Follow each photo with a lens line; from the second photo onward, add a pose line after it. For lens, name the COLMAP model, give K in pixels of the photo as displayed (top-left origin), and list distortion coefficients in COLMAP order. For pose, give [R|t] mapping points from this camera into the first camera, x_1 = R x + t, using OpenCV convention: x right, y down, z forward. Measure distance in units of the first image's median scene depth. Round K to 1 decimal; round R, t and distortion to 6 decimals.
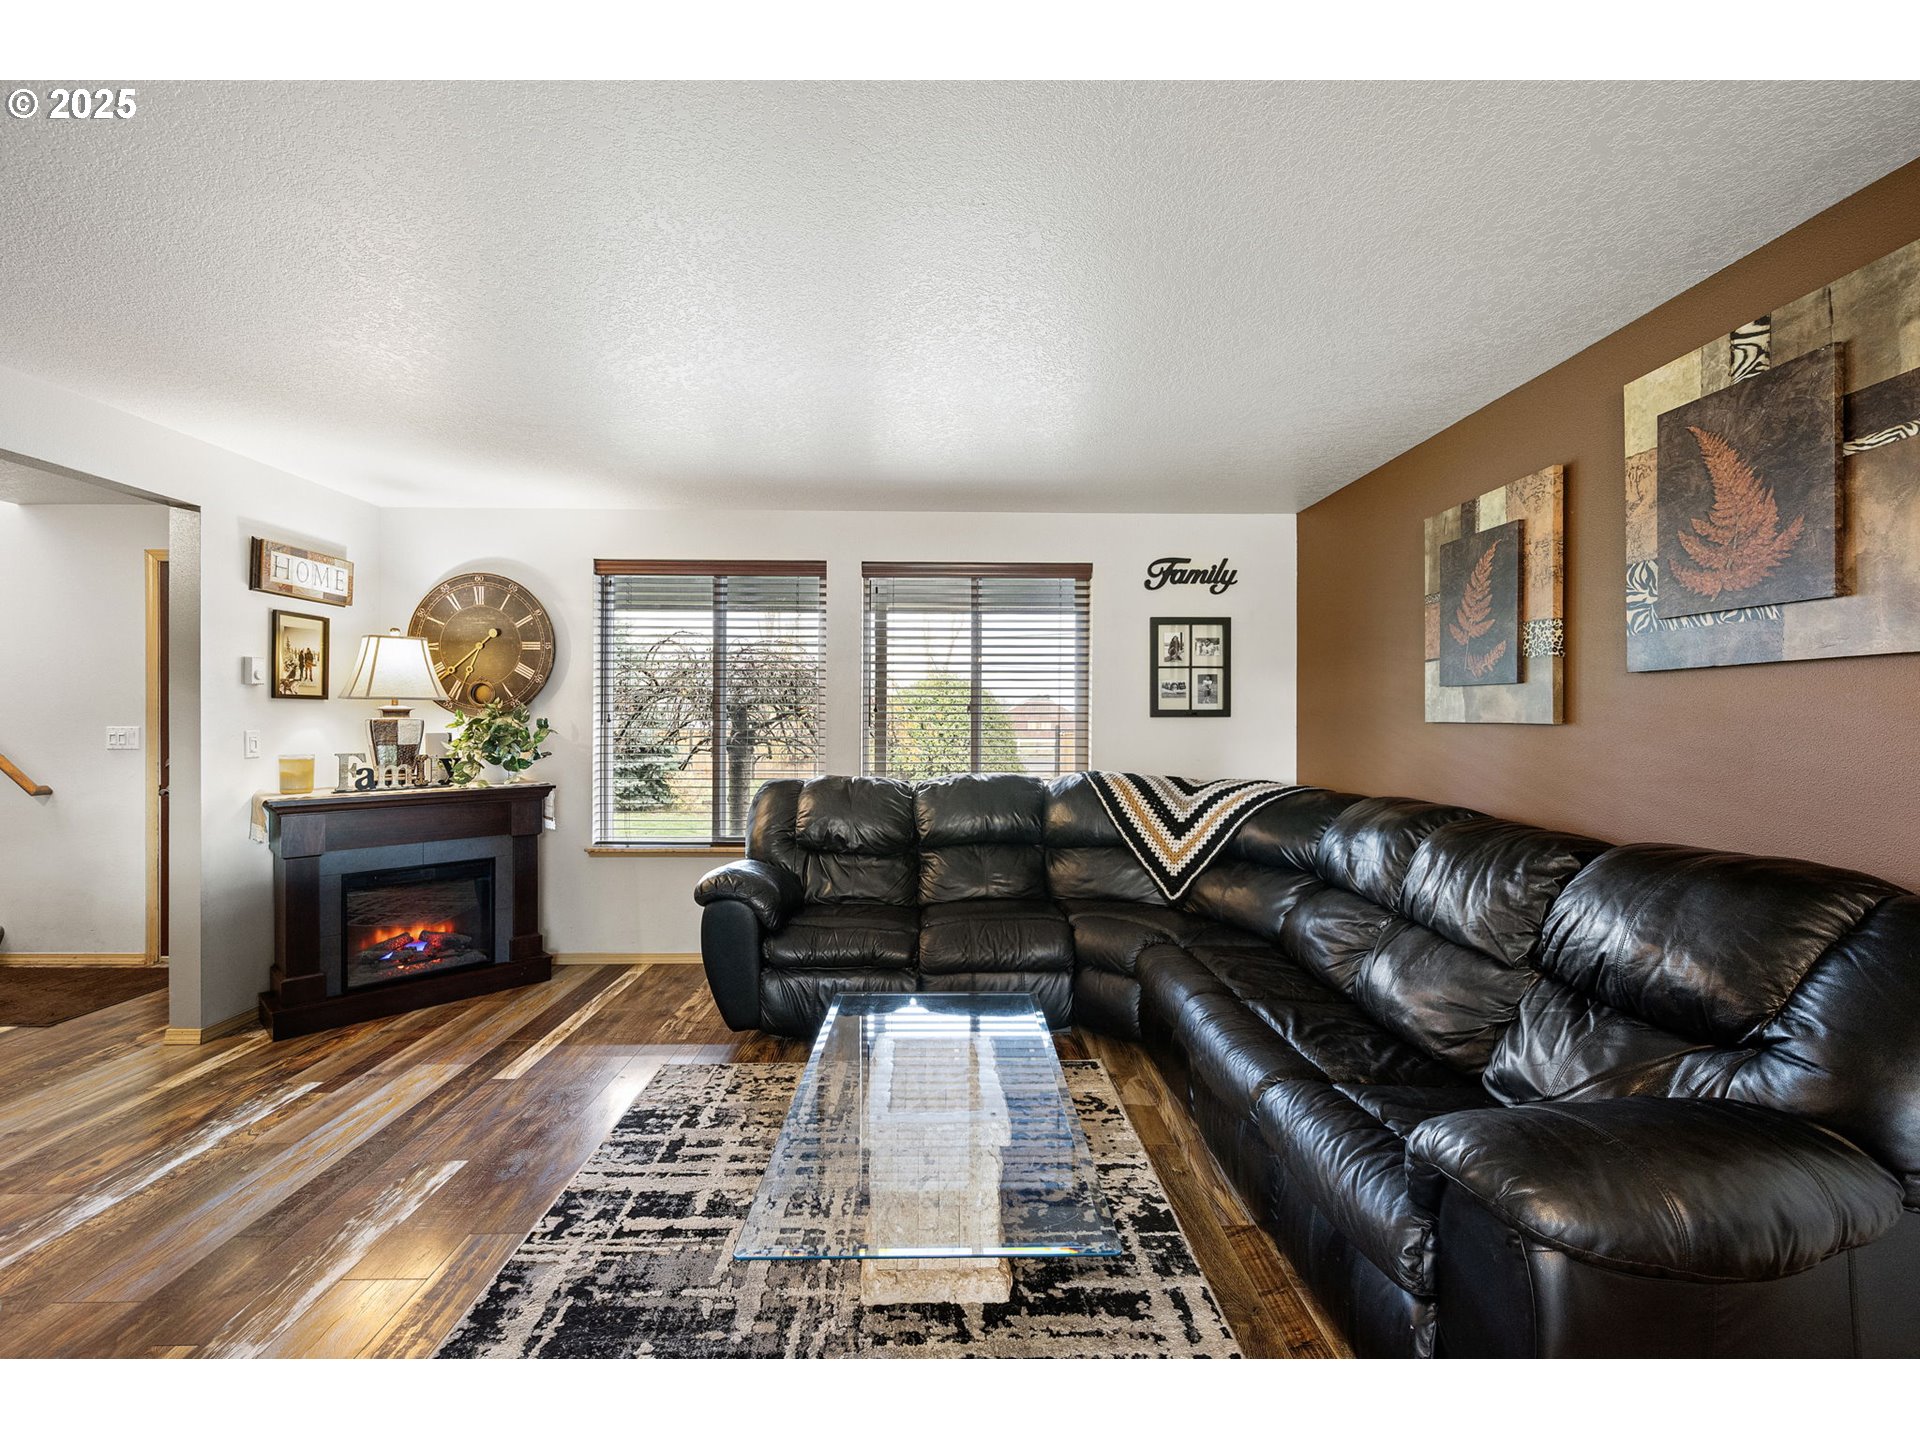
lens RADIAL K [[827.3, 0, 959.3], [0, 827.3, 717.2], [0, 0, 1]] dist [-0.001665, 0.000327]
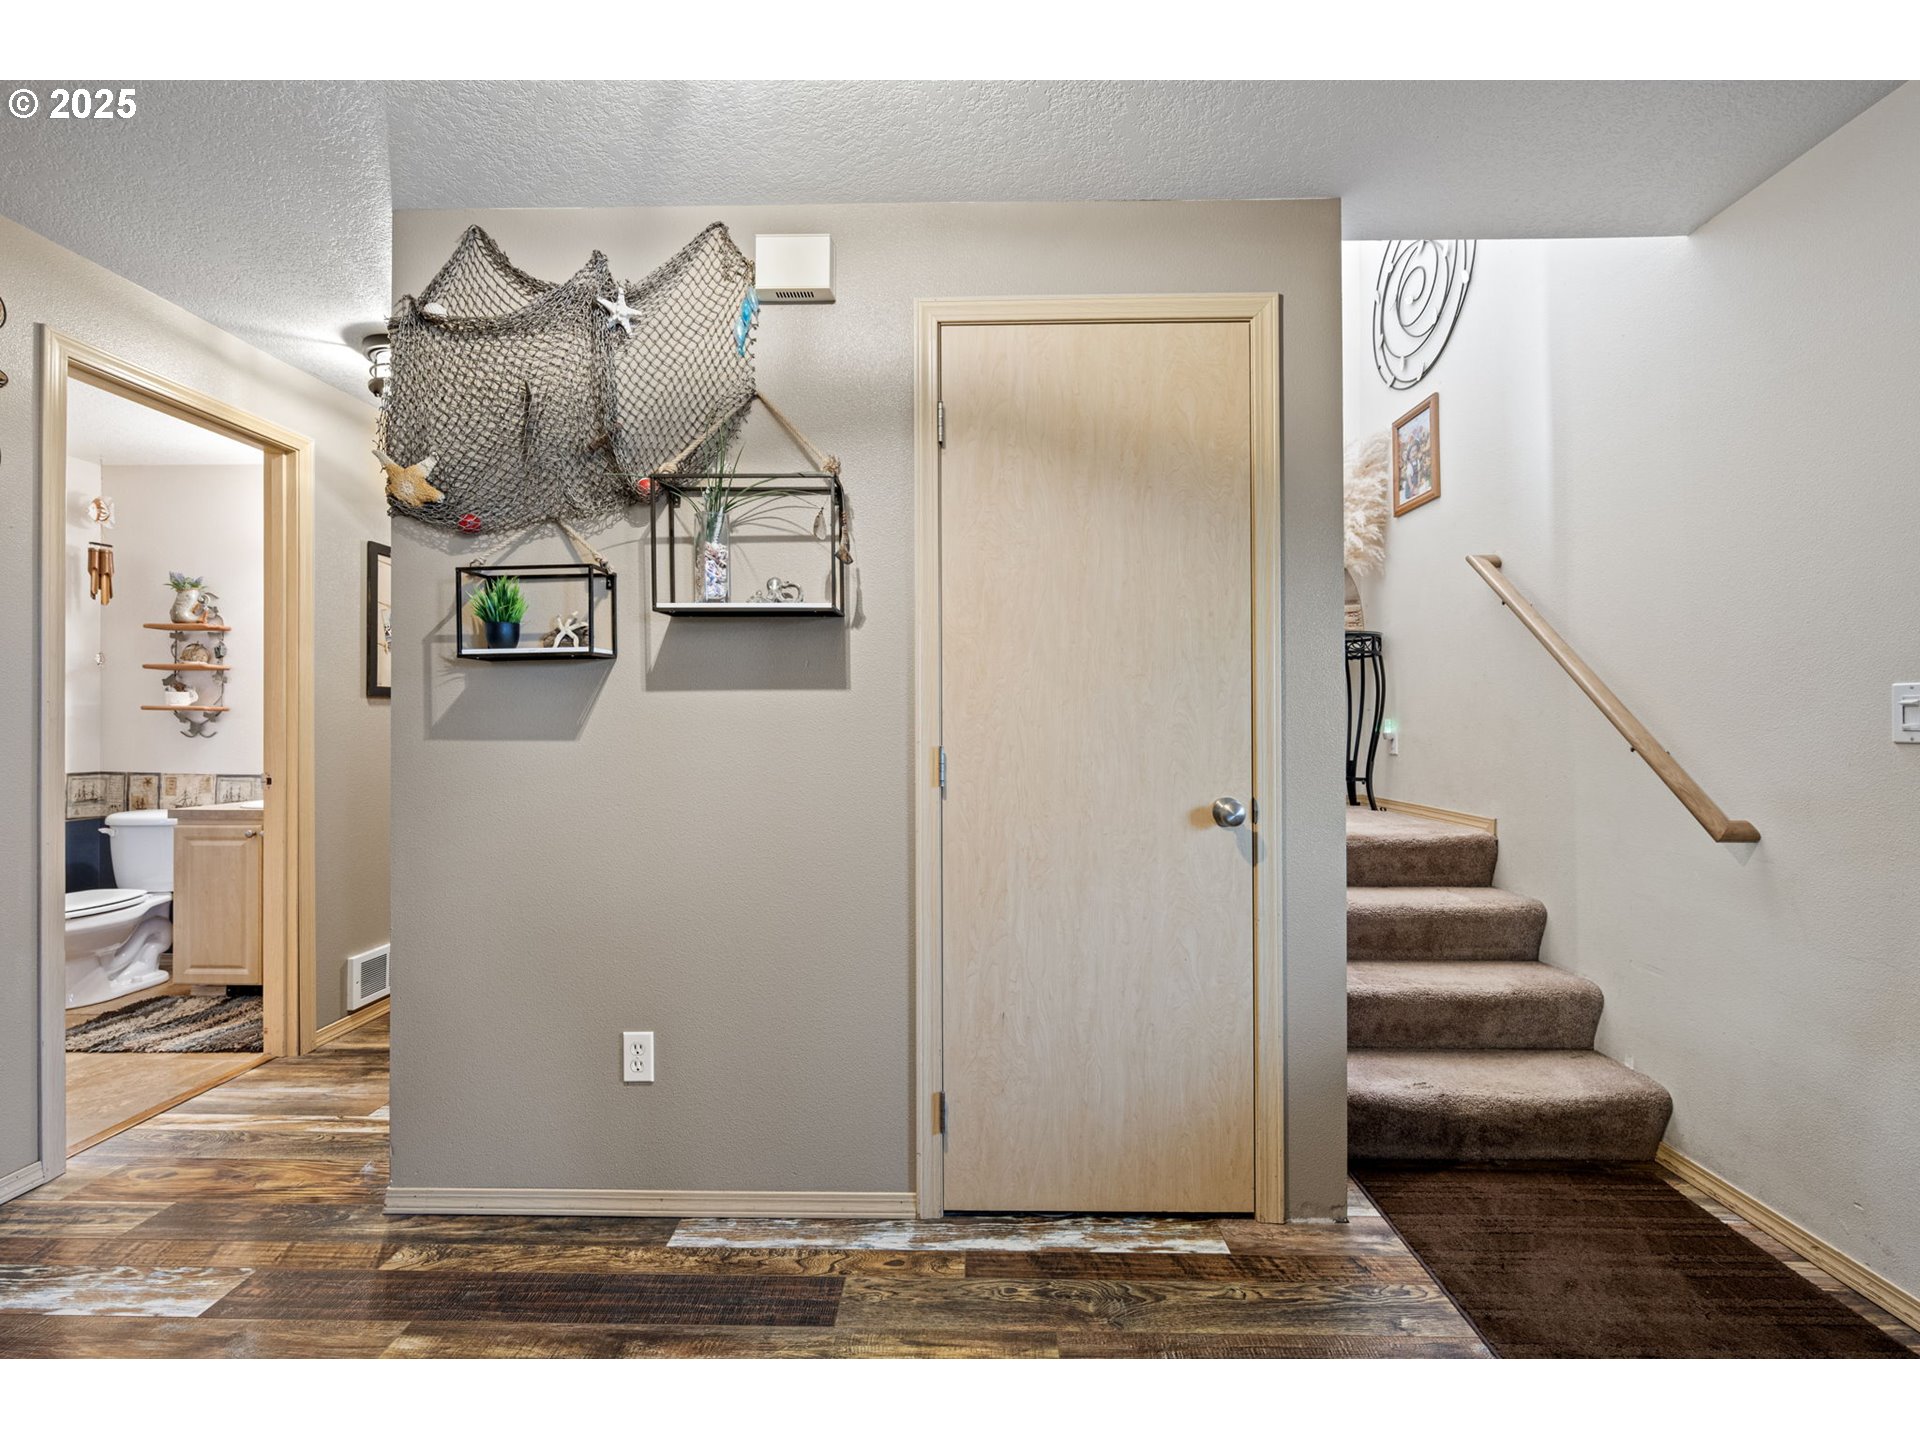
lens RADIAL K [[827.3, 0, 959.3], [0, 827.3, 717.2], [0, 0, 1]] dist [-0.001665, 0.000327]
pose [[-0.035406, -0.007846, -0.999342, -0.772218], [0.000911, 0.999969, -0.007883, 0.034967], [0.999373, -0.001189, -0.035398, 0.707707]]
